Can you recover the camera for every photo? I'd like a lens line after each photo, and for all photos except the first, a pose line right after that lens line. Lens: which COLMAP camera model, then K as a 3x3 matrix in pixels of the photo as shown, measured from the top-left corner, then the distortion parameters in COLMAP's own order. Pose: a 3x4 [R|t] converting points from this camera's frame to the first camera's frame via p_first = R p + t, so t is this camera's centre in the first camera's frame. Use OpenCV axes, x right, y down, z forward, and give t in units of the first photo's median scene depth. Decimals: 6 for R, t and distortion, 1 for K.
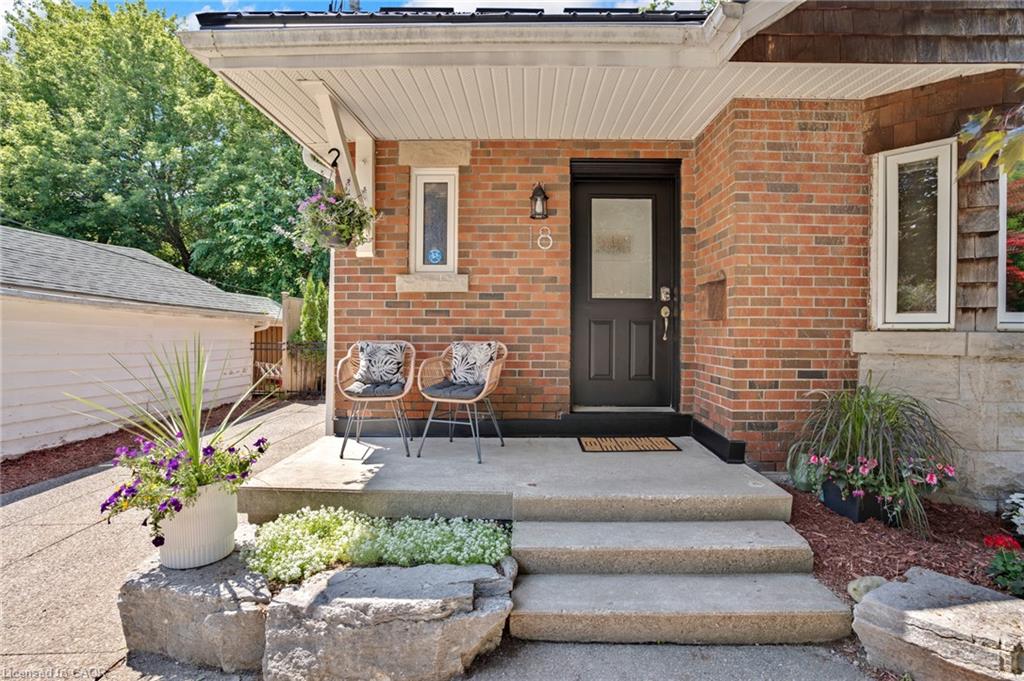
lens RADIAL K [[504.1, 0, 512.0], [0, 504.1, 340.5], [0, 0, 1]] dist [-0.082767, 0.041530]
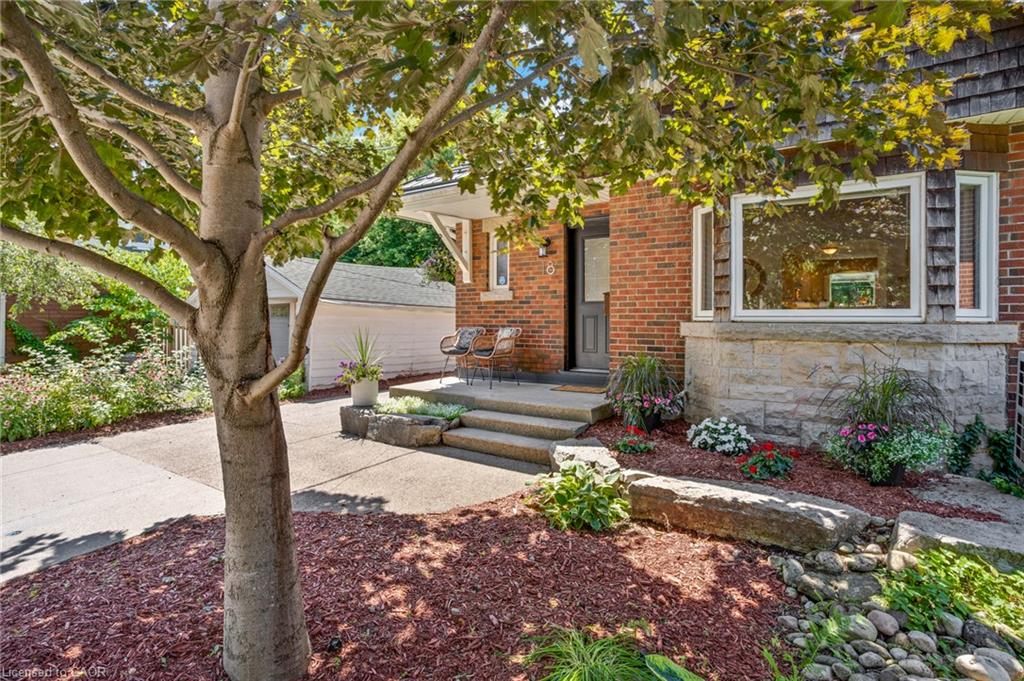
lens RADIAL K [[504.1, 0, 512.0], [0, 504.1, 340.5], [0, 0, 1]] dist [-0.082767, 0.041530]
pose [[0.838107, 0.018907, -0.545178, 0.896890], [-0.007586, 0.999706, 0.023009, 0.005938], [0.545453, -0.015148, 0.838005, -0.515312]]
